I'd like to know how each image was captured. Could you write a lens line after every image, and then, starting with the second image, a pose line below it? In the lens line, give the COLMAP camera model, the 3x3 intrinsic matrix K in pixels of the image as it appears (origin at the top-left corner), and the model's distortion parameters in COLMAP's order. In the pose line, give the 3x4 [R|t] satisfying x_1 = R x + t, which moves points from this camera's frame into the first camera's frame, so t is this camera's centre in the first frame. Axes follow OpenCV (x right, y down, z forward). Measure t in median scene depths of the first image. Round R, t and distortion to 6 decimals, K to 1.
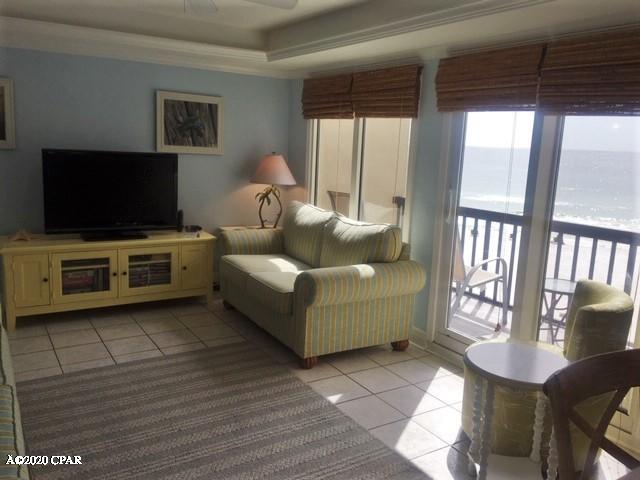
lens RADIAL K [[541.3, 0, 320.0], [0, 541.3, 240.0], [0, 0, 1]] dist [0.079774, -0.106250]
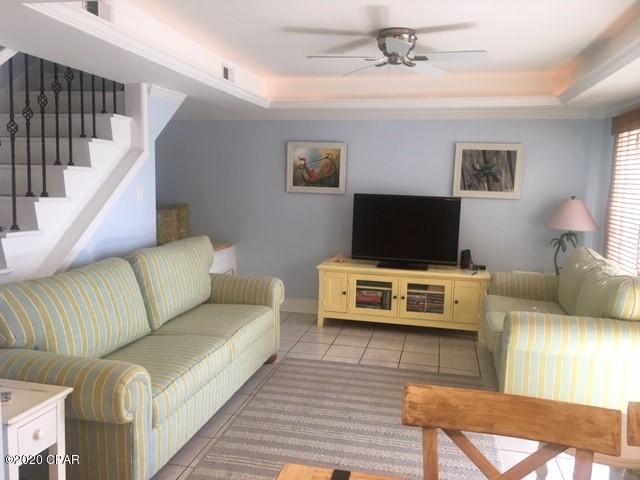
lens RADIAL K [[541.3, 0, 320.0], [0, 541.3, 240.0], [0, 0, 1]] dist [0.079774, -0.106250]
pose [[0.708256, 0.055106, -0.703802, 0.321955], [-0.121406, 0.991603, -0.044535, 0.011038], [0.695438, 0.116988, 0.708999, 0.030388]]
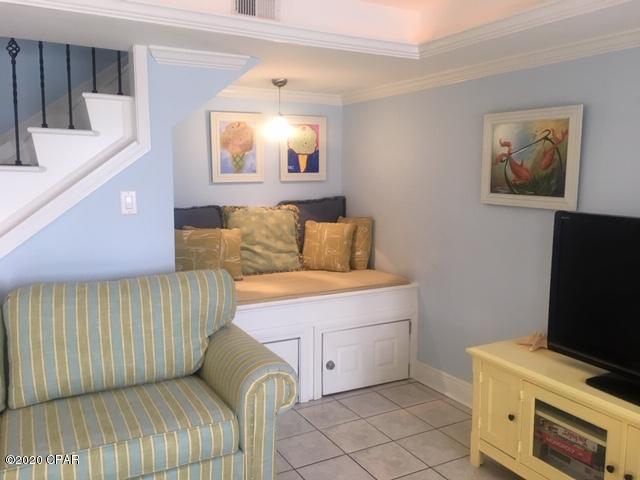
lens RADIAL K [[541.3, 0, 320.0], [0, 541.3, 240.0], [0, 0, 1]] dist [0.079774, -0.106250]
pose [[-0.059792, 0.082178, -0.994822, 0.106687], [-0.193718, 0.976703, 0.092324, -0.126599], [0.979233, 0.198236, -0.042480, 0.697782]]
